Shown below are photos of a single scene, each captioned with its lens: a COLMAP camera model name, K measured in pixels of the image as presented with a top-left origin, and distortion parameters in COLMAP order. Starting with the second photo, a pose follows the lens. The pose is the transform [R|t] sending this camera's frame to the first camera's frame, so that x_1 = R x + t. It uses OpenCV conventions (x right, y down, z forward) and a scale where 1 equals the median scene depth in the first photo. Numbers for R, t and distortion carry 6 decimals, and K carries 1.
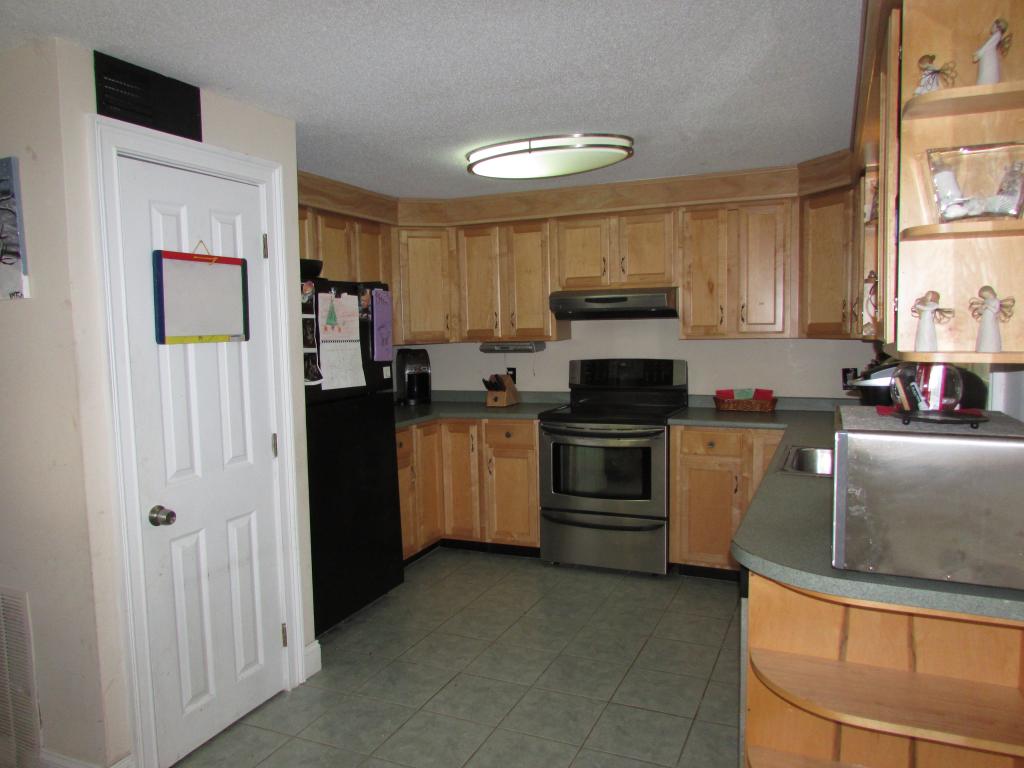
lens RADIAL K [[753.6, 0, 512.0], [0, 753.6, 384.0], [0, 0, 1]] dist [-0.009856, -0.001242]
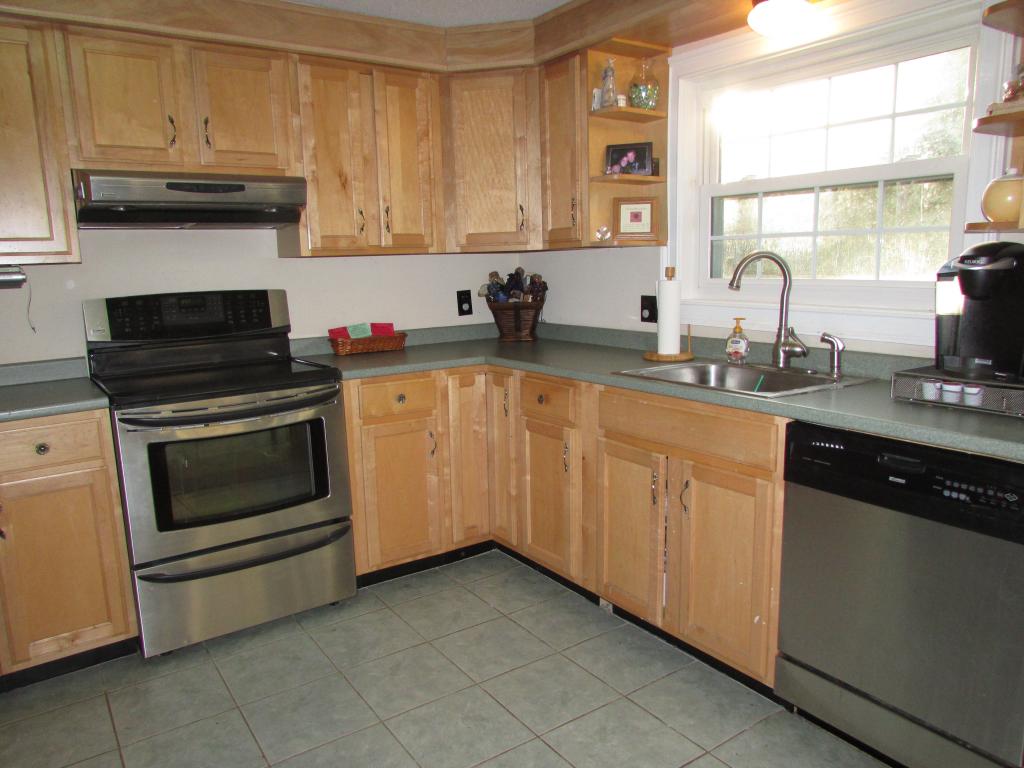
lens RADIAL K [[734.7, 0, 512.0], [0, 734.7, 384.0], [0, 0, 1]] dist [-0.002203, 0.003970]
pose [[0.517844, -0.138205, 0.844238, -0.262224], [0.085380, 0.990286, 0.109743, -0.001948], [-0.851204, 0.015251, 0.524614, 0.505065]]
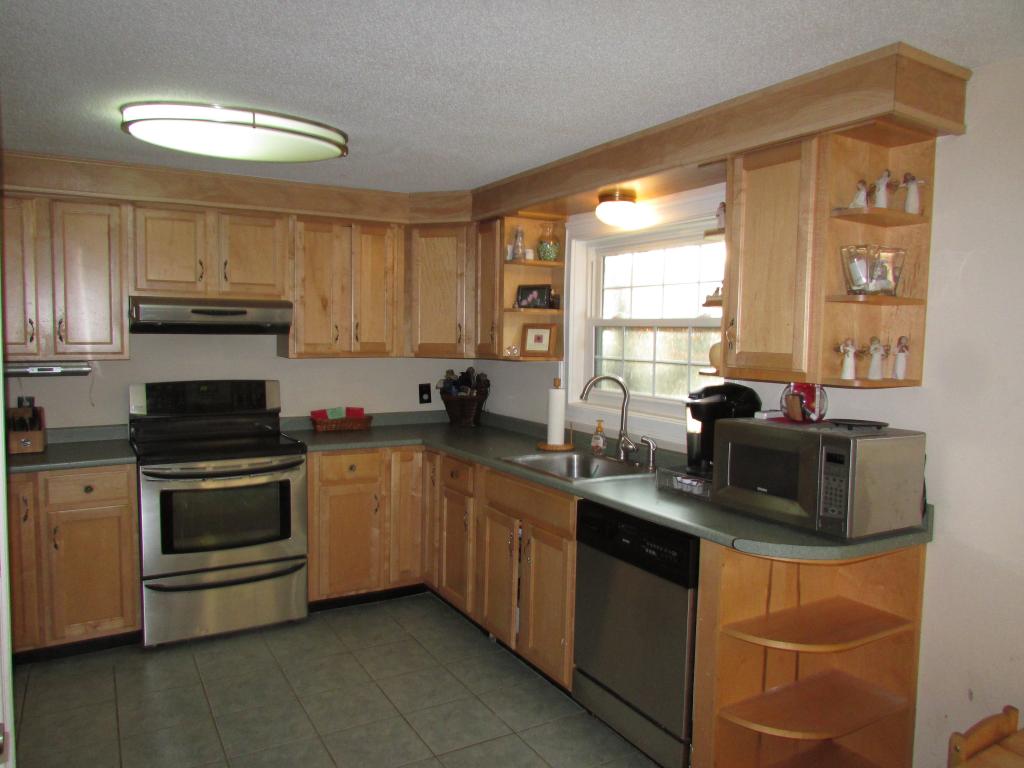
lens RADIAL K [[741.9, 0, 516.4], [0, 741.9, 384.7], [0, 0, 1]] dist [-0.012877, 0.005463]
pose [[0.582421, -0.032635, 0.812232, -0.360629], [0.041490, 0.999085, 0.010391, -0.025351], [-0.811827, 0.027647, 0.583243, 0.255709]]
